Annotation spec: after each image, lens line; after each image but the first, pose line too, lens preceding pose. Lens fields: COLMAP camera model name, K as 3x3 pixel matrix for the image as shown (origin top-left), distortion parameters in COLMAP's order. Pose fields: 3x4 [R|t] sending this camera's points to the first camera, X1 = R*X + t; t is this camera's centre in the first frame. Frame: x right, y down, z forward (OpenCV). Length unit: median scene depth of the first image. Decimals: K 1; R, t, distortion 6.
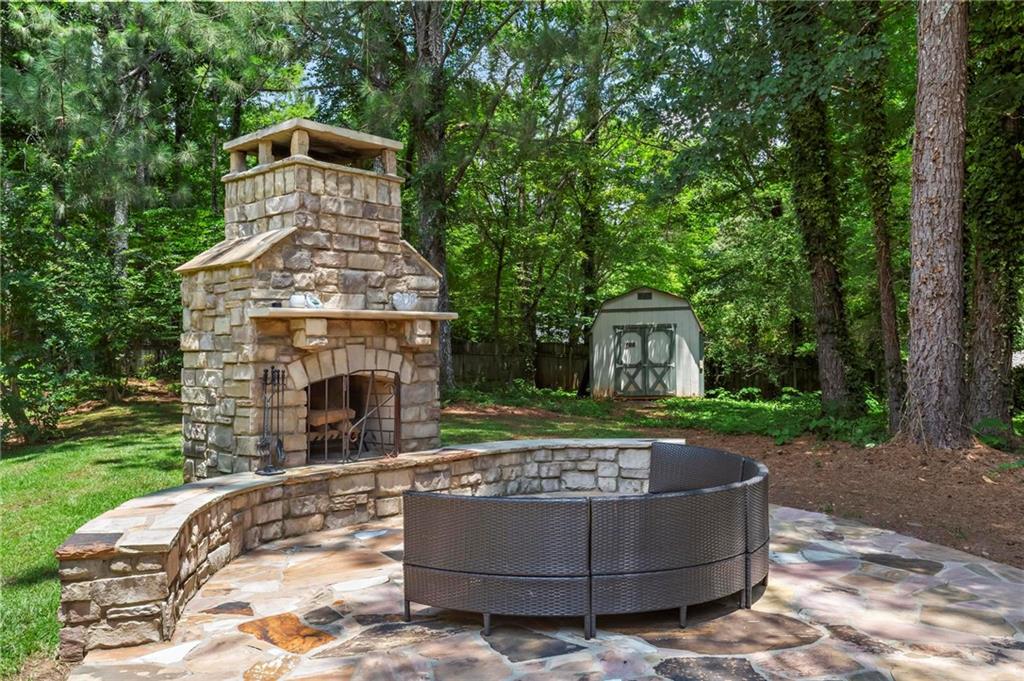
lens RADIAL K [[834.8, 0, 512.2], [0, 834.8, 341.4], [0, 0, 1]] dist [0.006277, 0.001412]
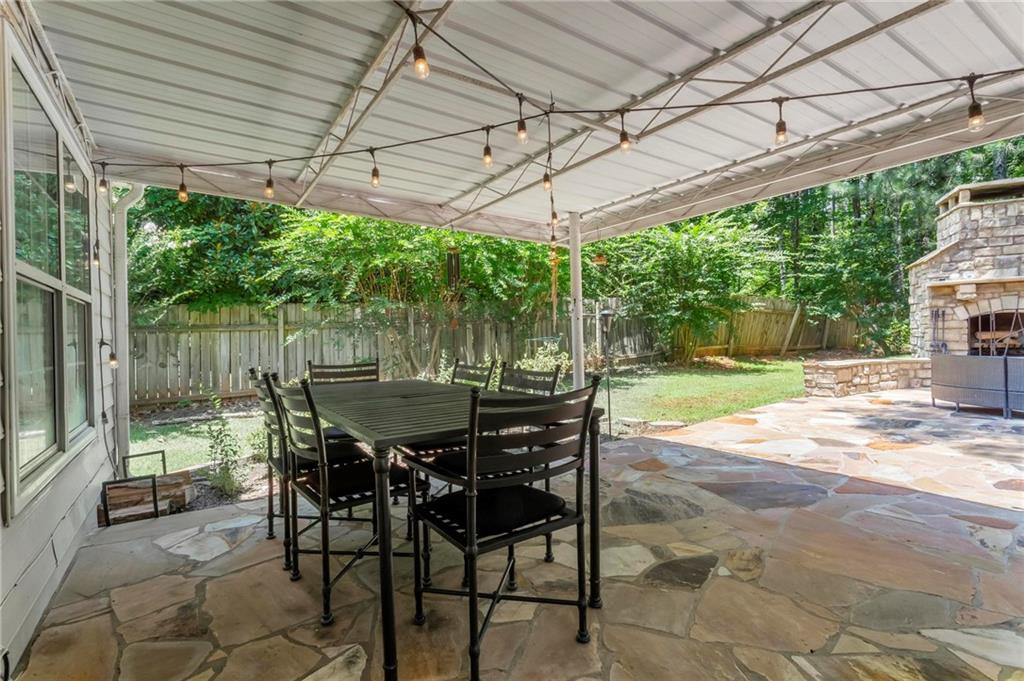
lens RADIAL K [[492.8, 0, 513.6], [0, 492.8, 338.4], [0, 0, 1]] dist [-0.001060, -0.000372]
pose [[0.254750, 0.006700, -0.966984, 0.613389], [0.029384, 0.999461, 0.014666, 0.051984], [0.966560, -0.032151, 0.254416, -0.347993]]
